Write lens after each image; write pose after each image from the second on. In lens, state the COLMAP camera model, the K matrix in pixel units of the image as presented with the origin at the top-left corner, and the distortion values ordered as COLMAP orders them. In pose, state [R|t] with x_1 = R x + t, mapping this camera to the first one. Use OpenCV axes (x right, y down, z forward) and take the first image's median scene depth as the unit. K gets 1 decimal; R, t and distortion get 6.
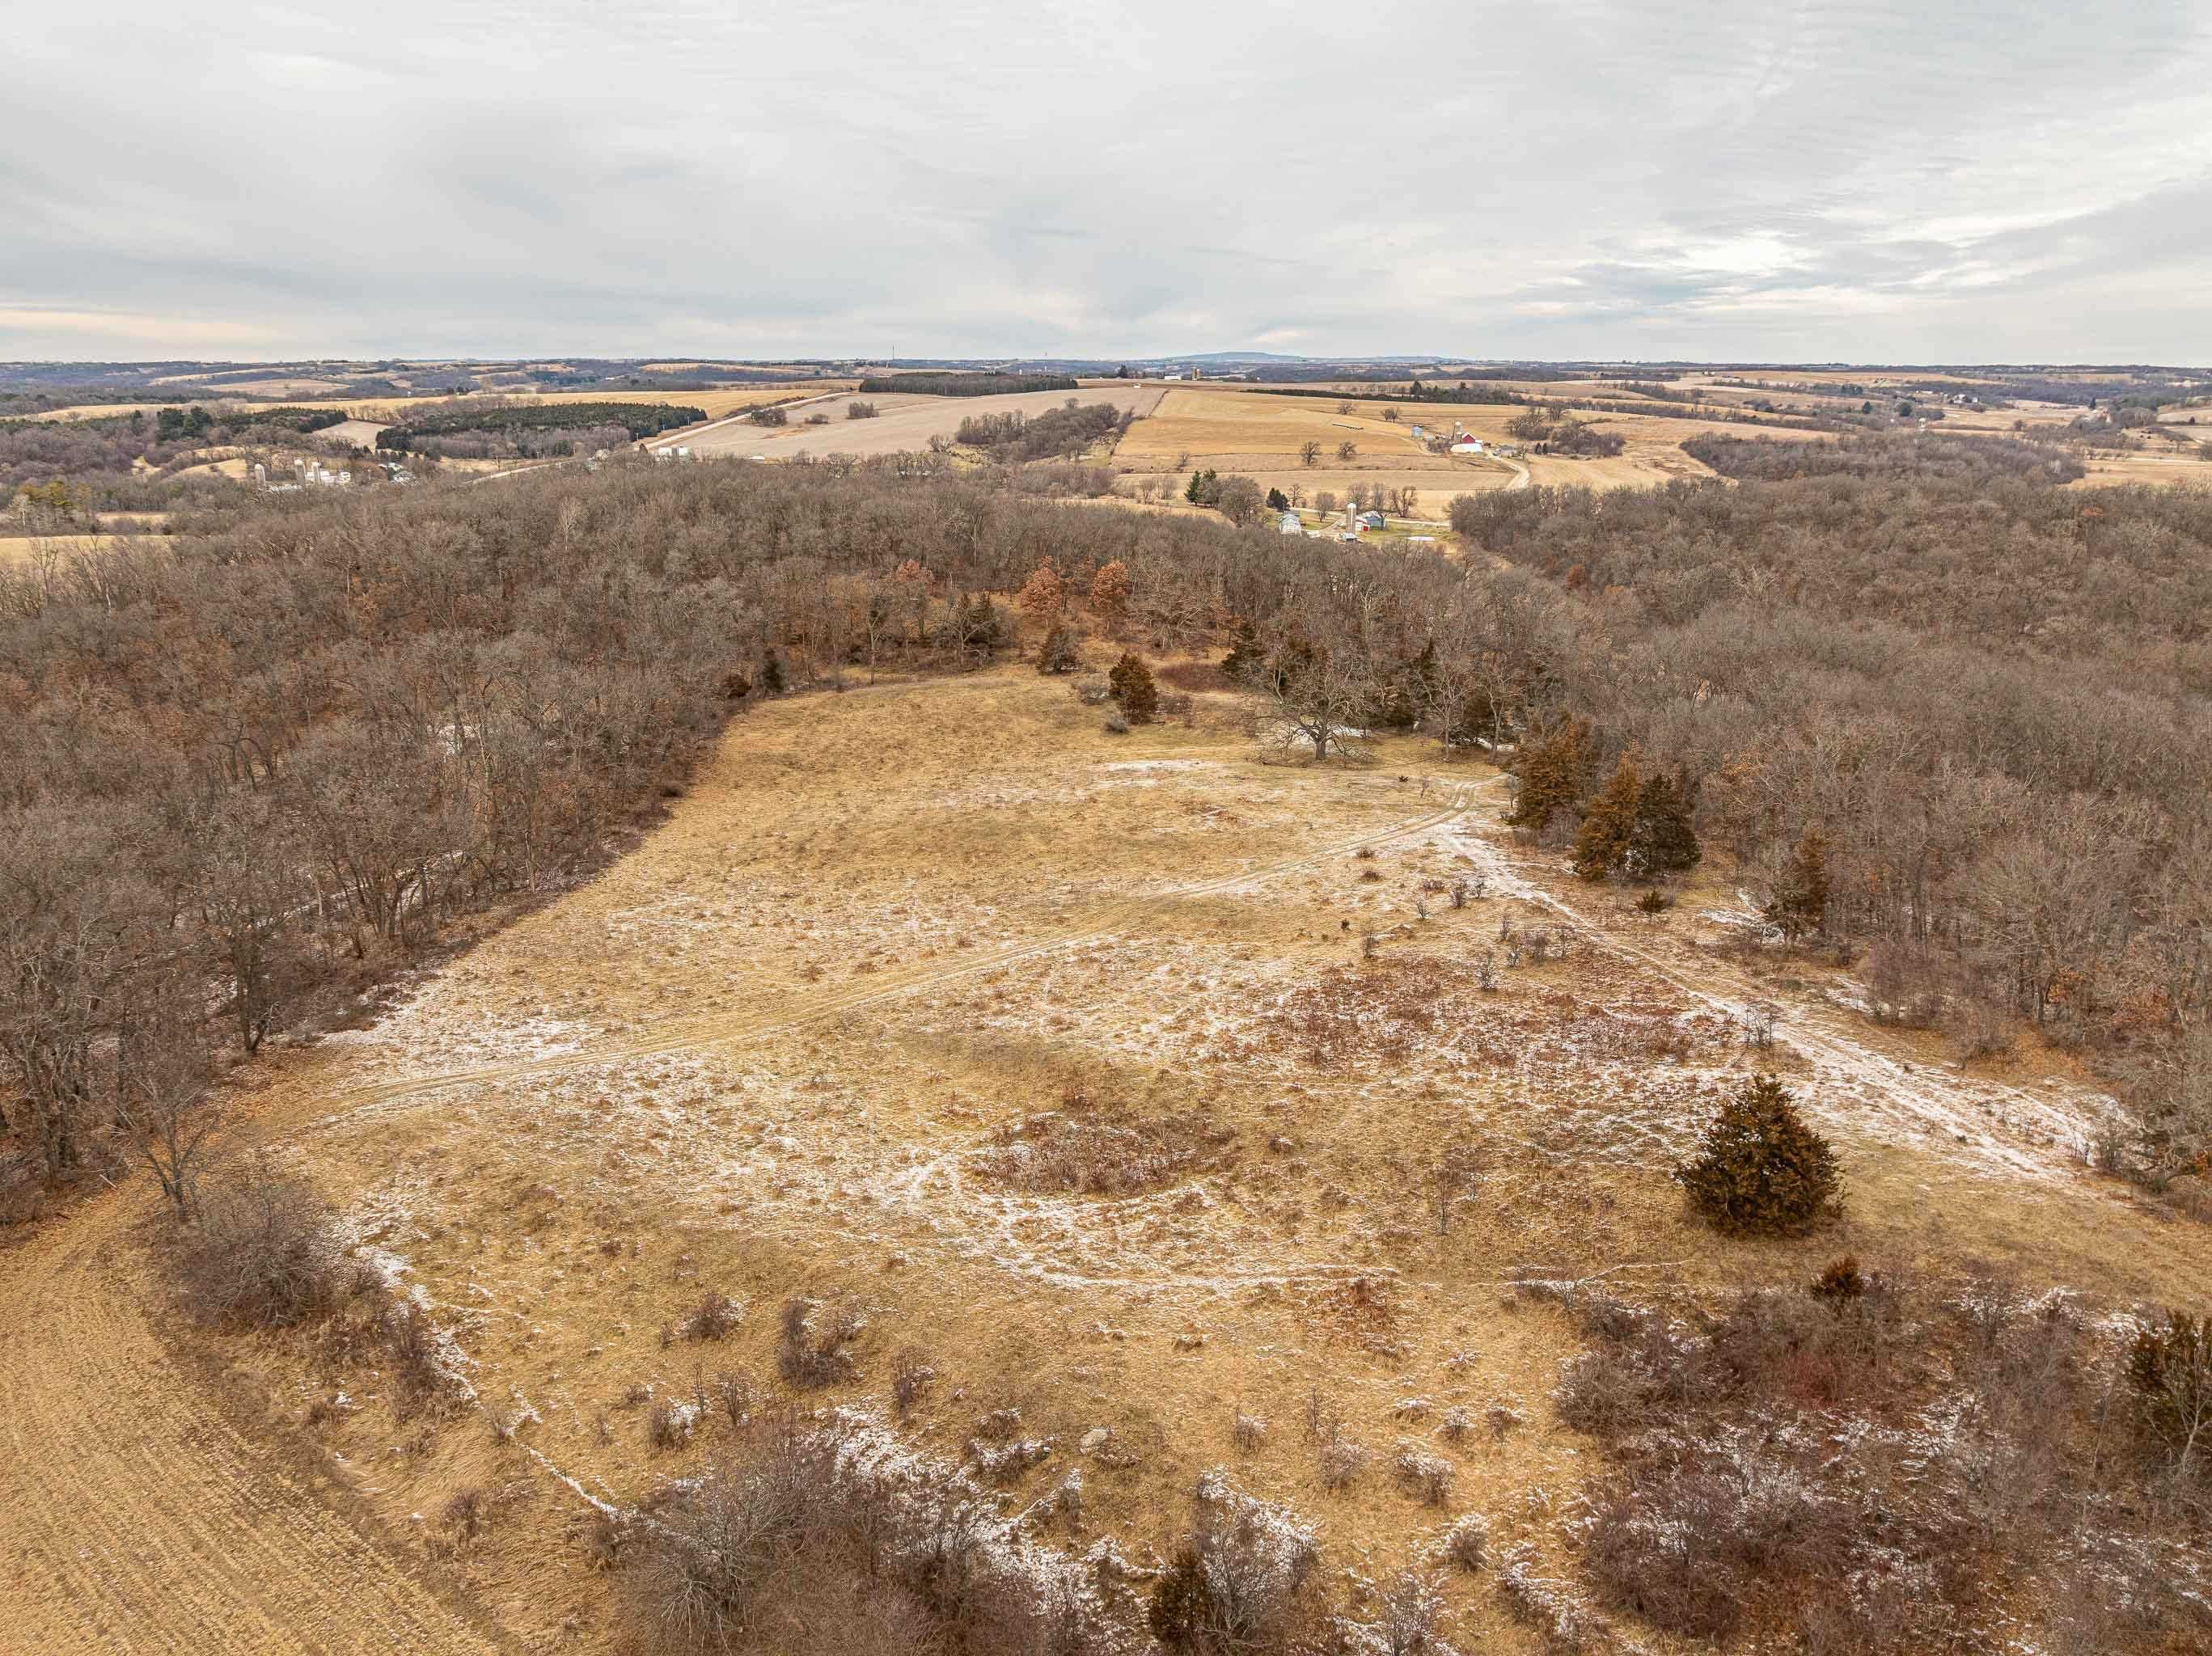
lens RADIAL K [[1558.5, 0, 1106.0], [0, 1558.5, 828.0], [0, 0, 1]] dist [-0.046843, 0.008581]
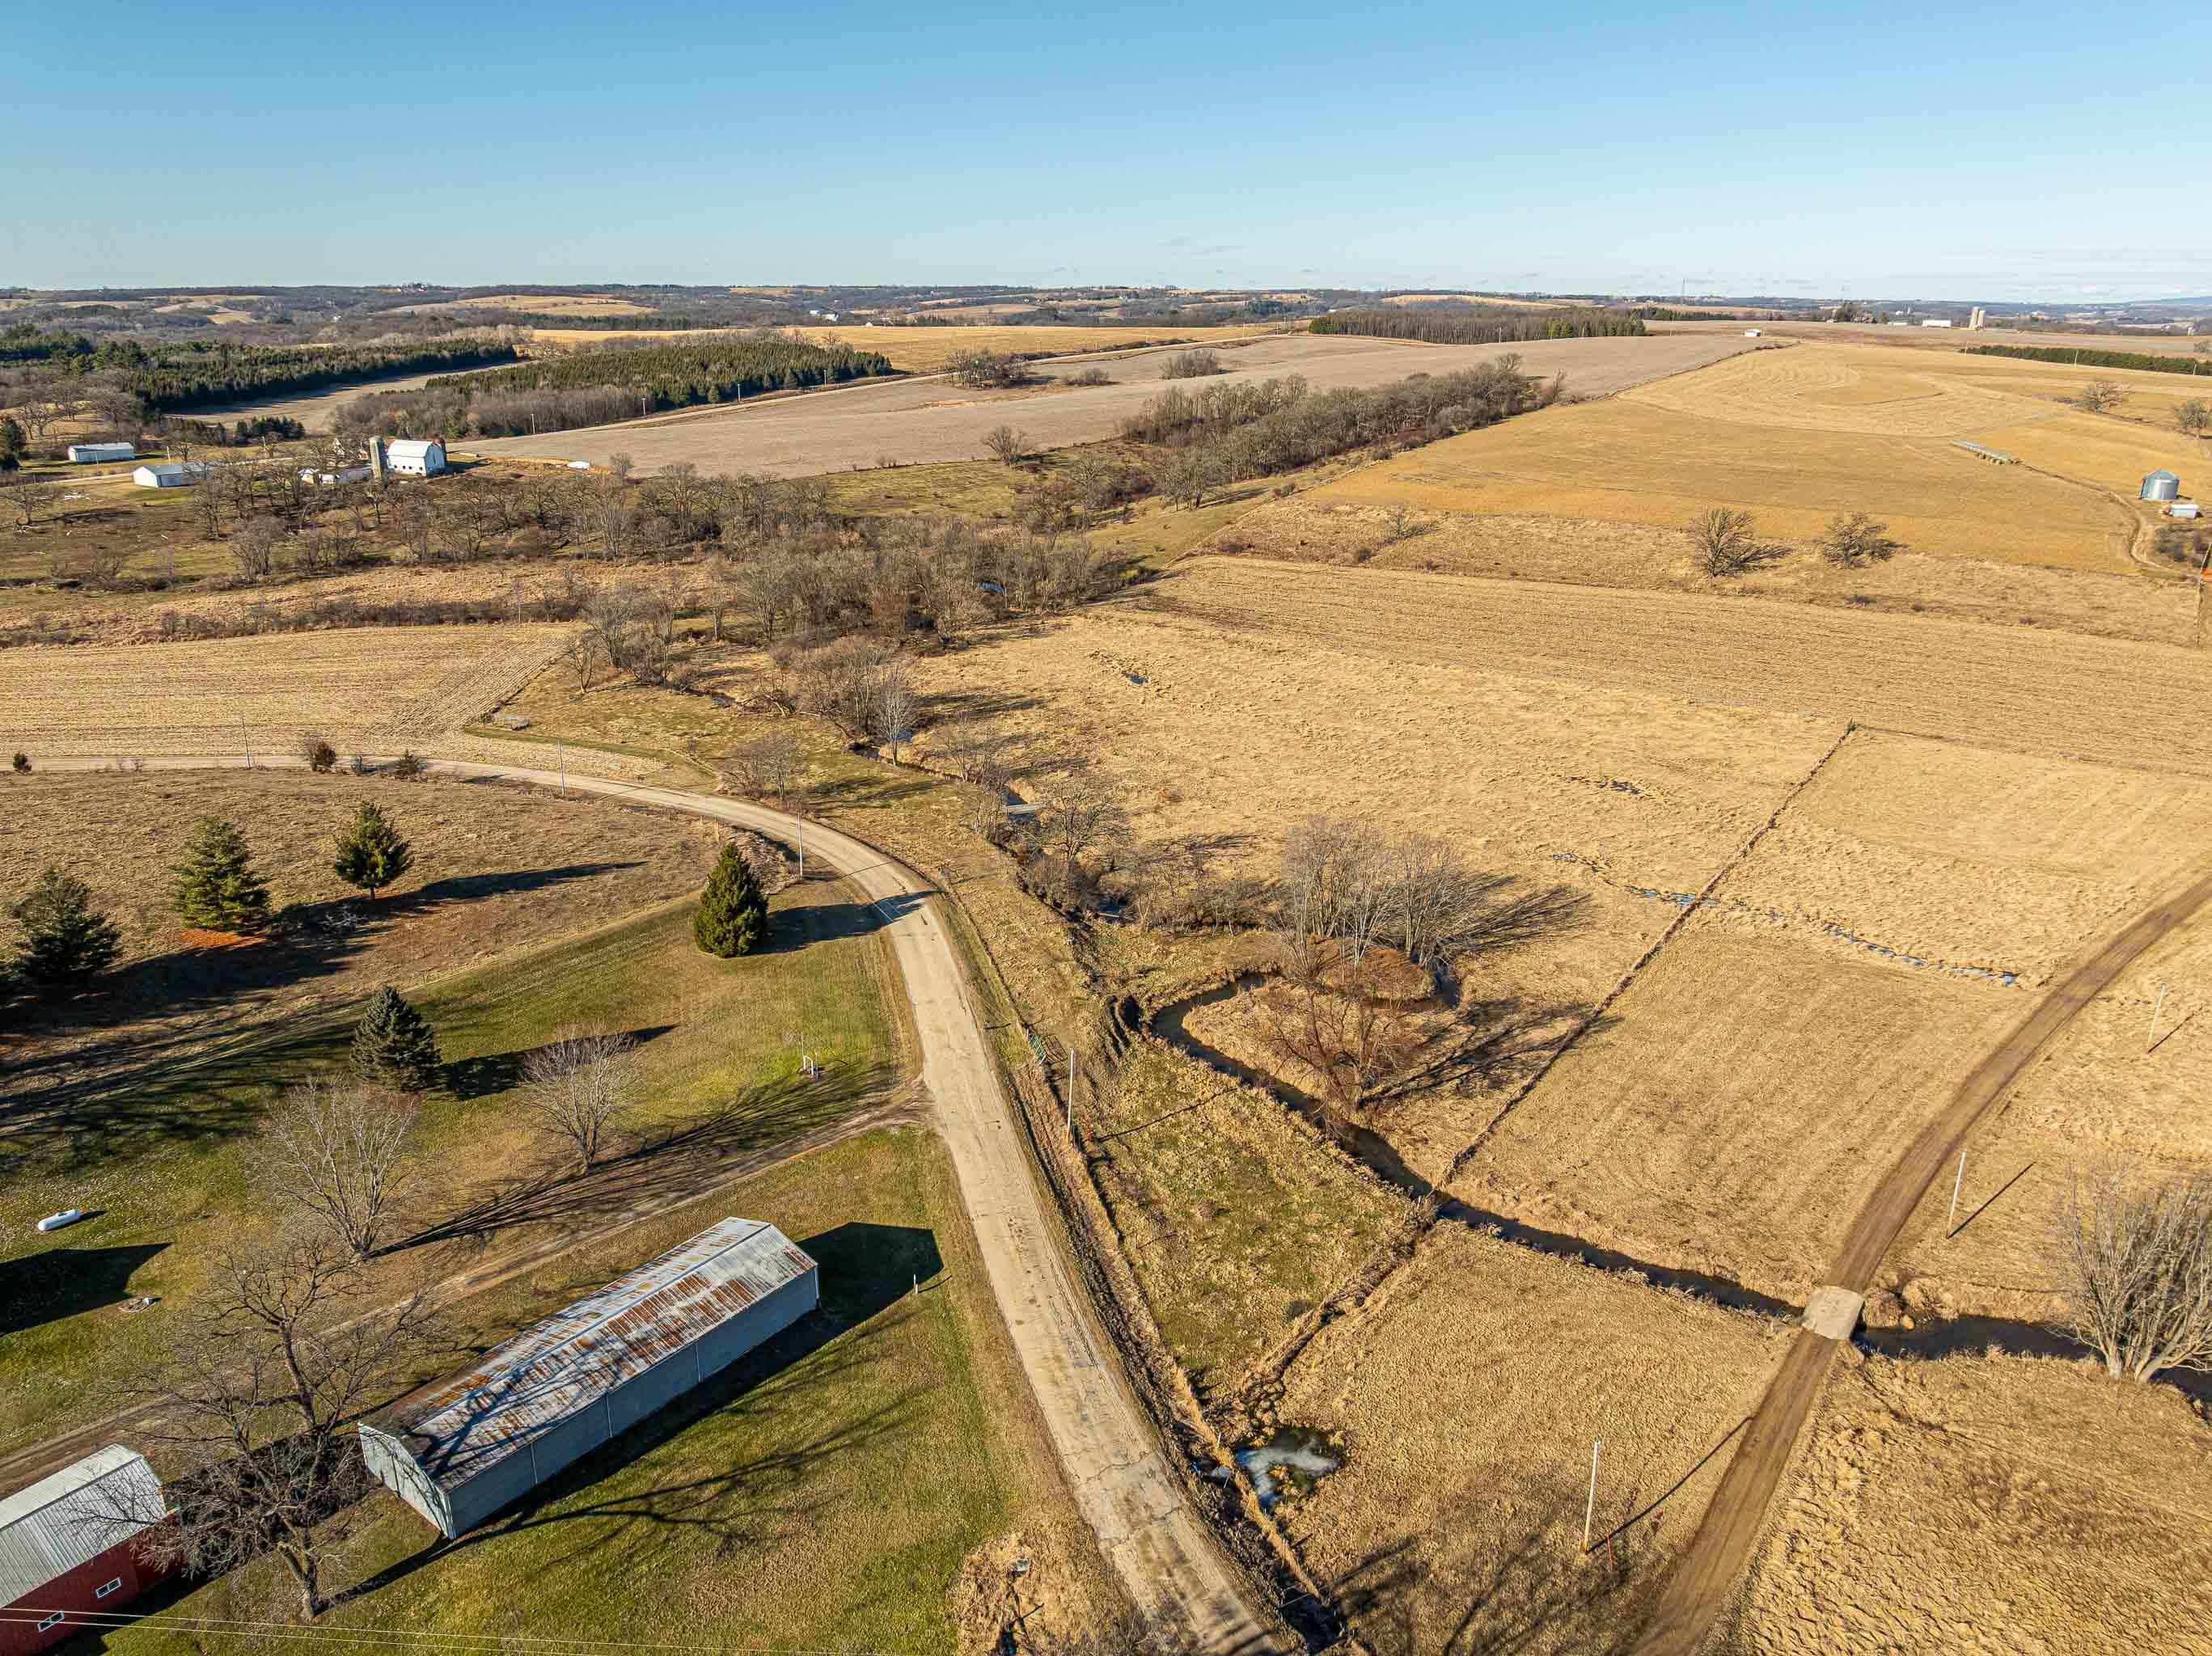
lens RADIAL K [[1558.5, 0, 1106.0], [0, 1558.5, 828.0], [0, 0, 1]] dist [-0.046843, 0.008581]
pose [[0.857341, 0.170311, -0.485758, 0.185669], [-0.151624, 0.985366, 0.077868, -0.180662], [0.491912, 0.006893, 0.870618, 0.620950]]
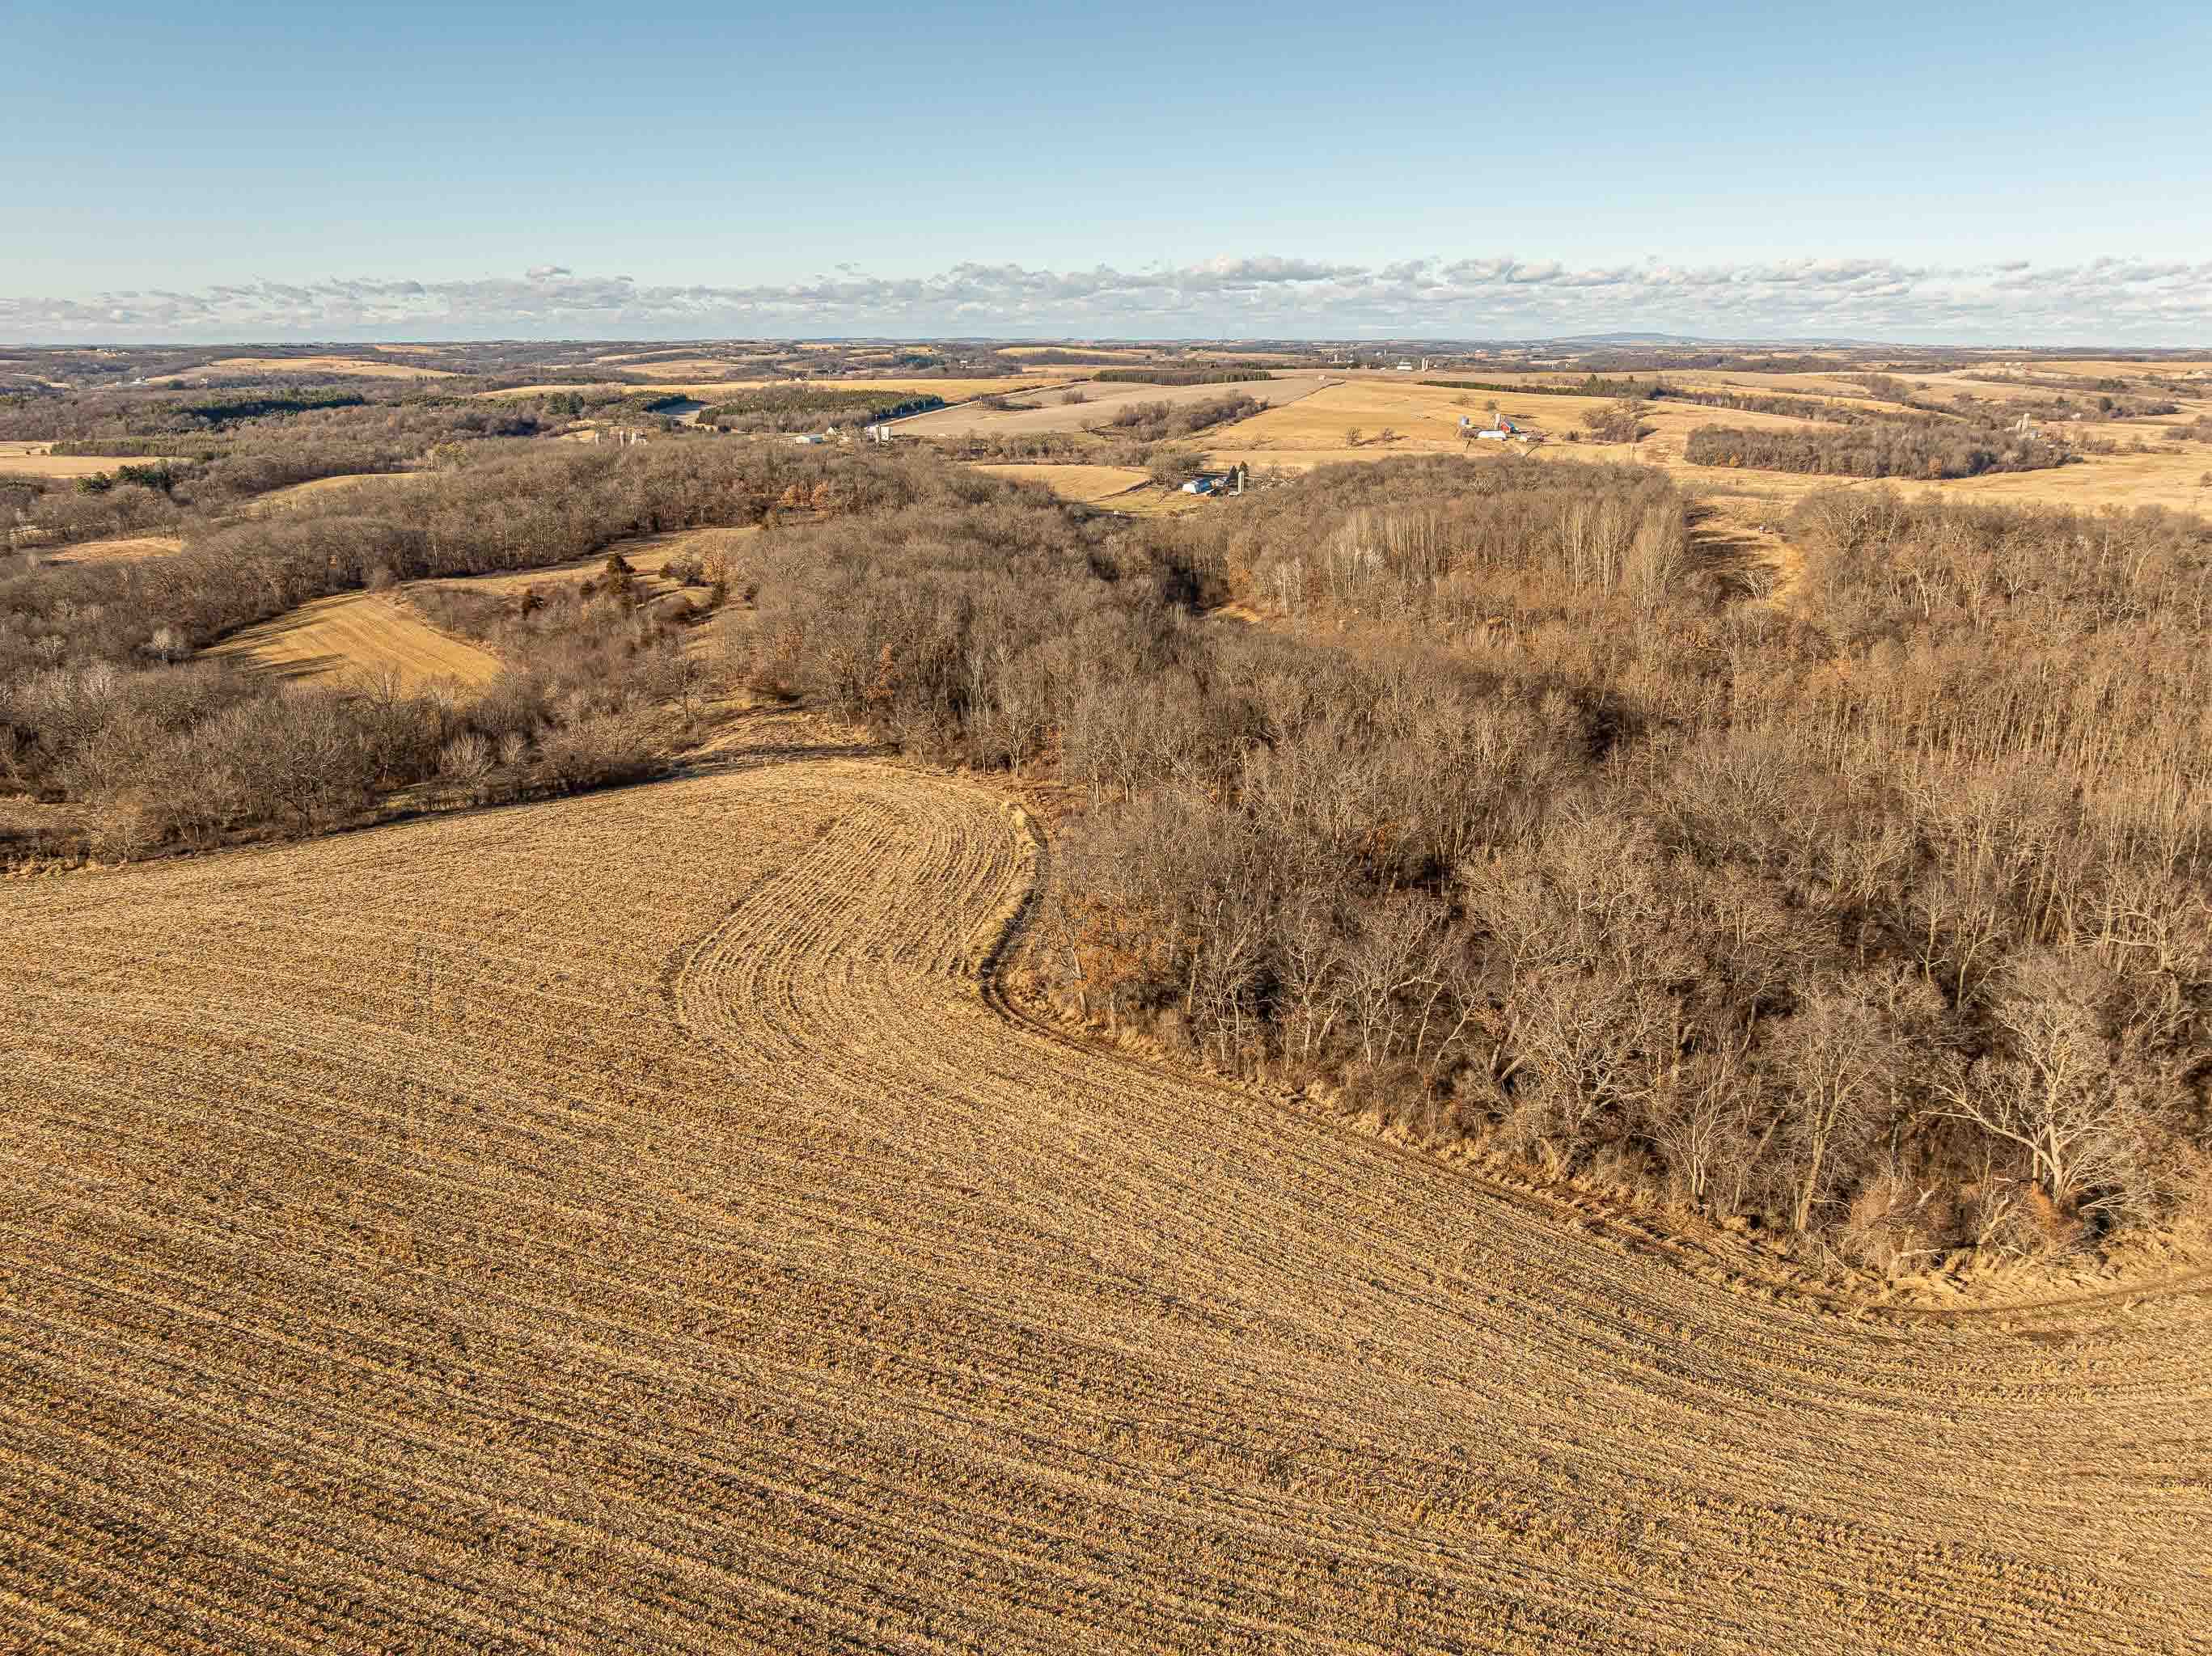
lens RADIAL K [[1558.5, 0, 1106.0], [0, 1558.5, 828.0], [0, 0, 1]] dist [-0.046843, 0.008581]
pose [[0.970544, 0.070627, -0.230337, 0.238447], [-0.067614, 0.997491, 0.020960, 0.064050], [0.231240, -0.004768, 0.972885, -0.279575]]
